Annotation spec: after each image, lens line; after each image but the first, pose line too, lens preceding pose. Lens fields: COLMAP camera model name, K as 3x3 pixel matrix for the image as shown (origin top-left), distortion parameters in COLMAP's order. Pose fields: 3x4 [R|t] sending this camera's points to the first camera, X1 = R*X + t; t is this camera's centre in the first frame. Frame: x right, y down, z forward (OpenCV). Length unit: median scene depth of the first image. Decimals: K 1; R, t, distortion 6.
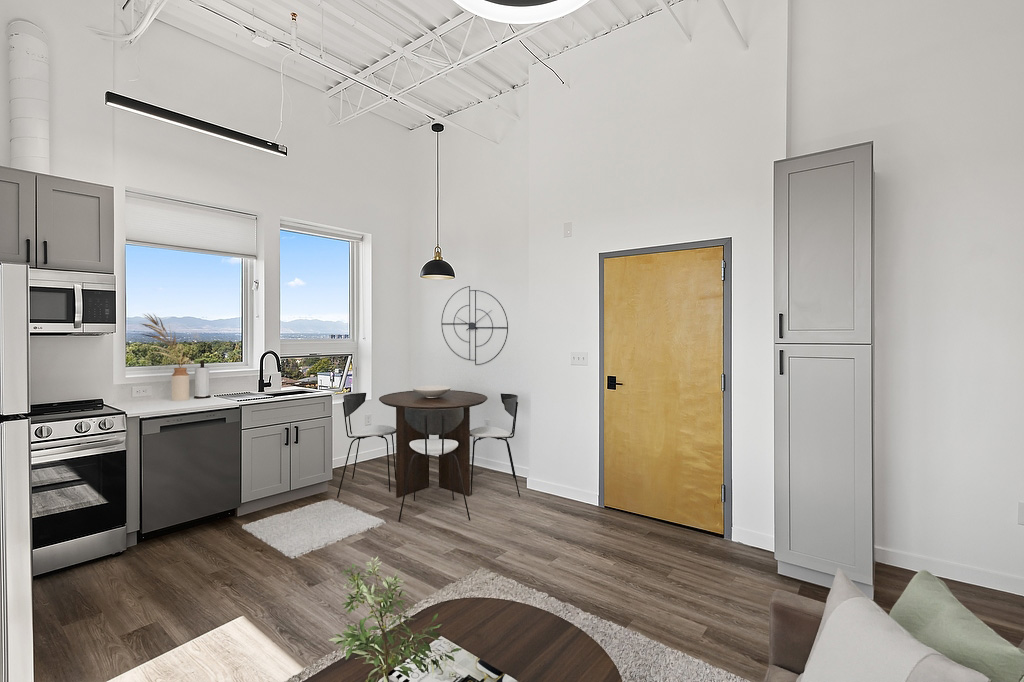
lens RADIAL K [[468.0, 0, 510.8], [0, 468.0, 333.9], [0, 0, 1]] dist [0.001927, 0.000401]
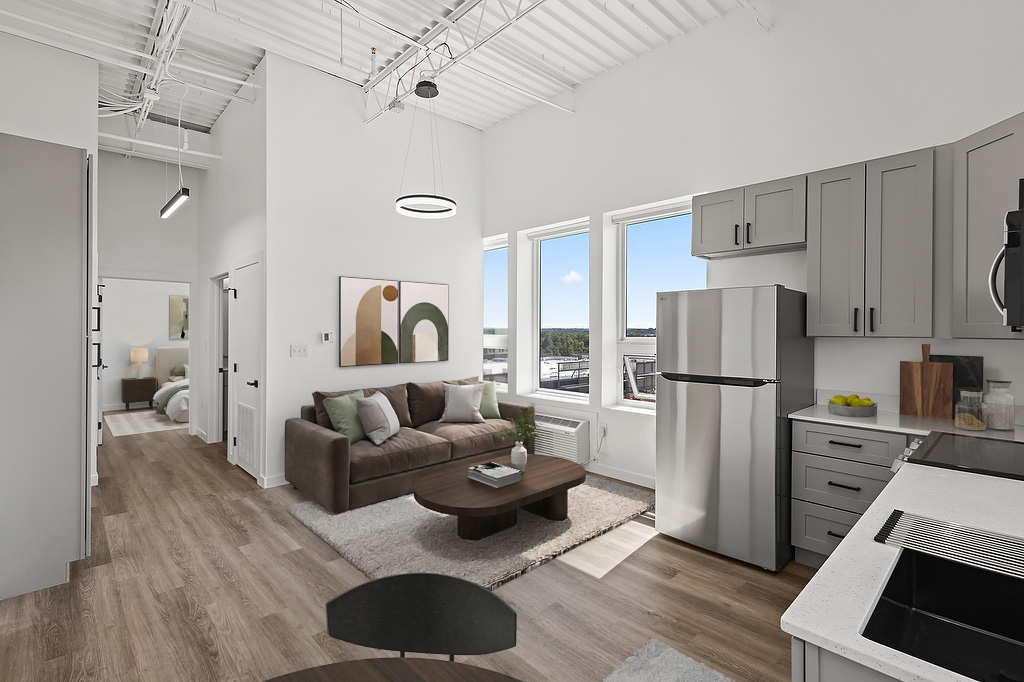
lens RADIAL K [[468.0, 0, 510.8], [0, 468.0, 333.9], [0, 0, 1]] dist [0.001927, 0.000401]
pose [[-0.990734, -0.003842, 0.135761, -0.419418], [-0.003554, 0.999991, 0.002365, 0.007640], [-0.135769, 0.001861, -0.990739, 1.747644]]
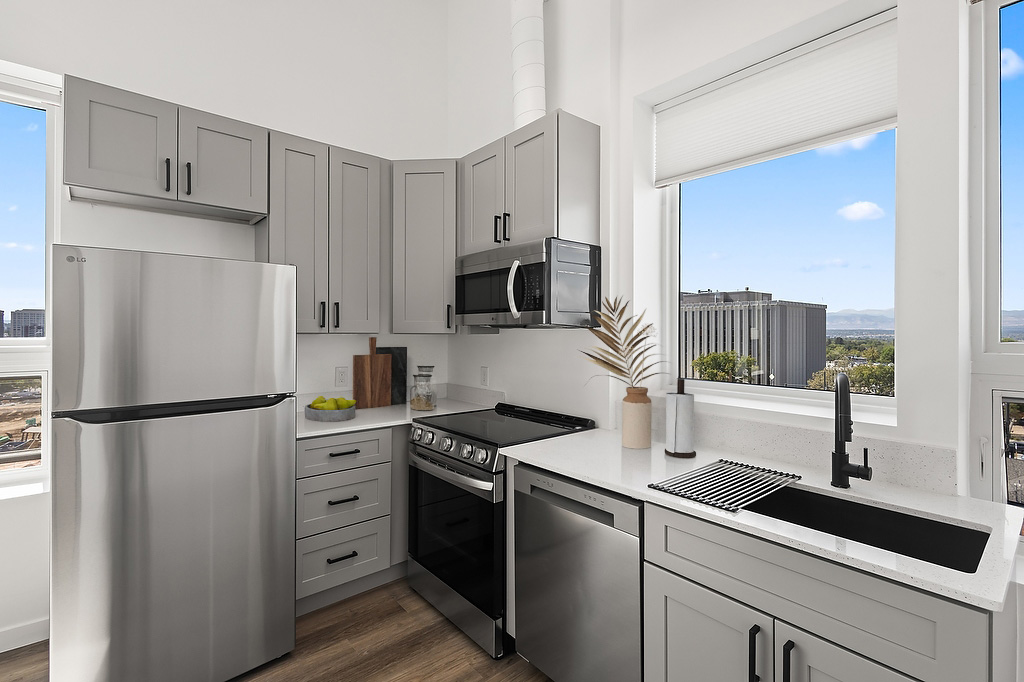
lens RADIAL K [[472.5, 0, 511.6], [0, 472.5, 326.1], [0, 0, 1]] dist [0.003105, 0.000520]
pose [[-0.186885, -0.006175, -0.982362, -0.185372], [-0.002563, 0.999980, -0.005798, 0.004536], [0.982378, 0.001434, -0.186897, 1.200845]]
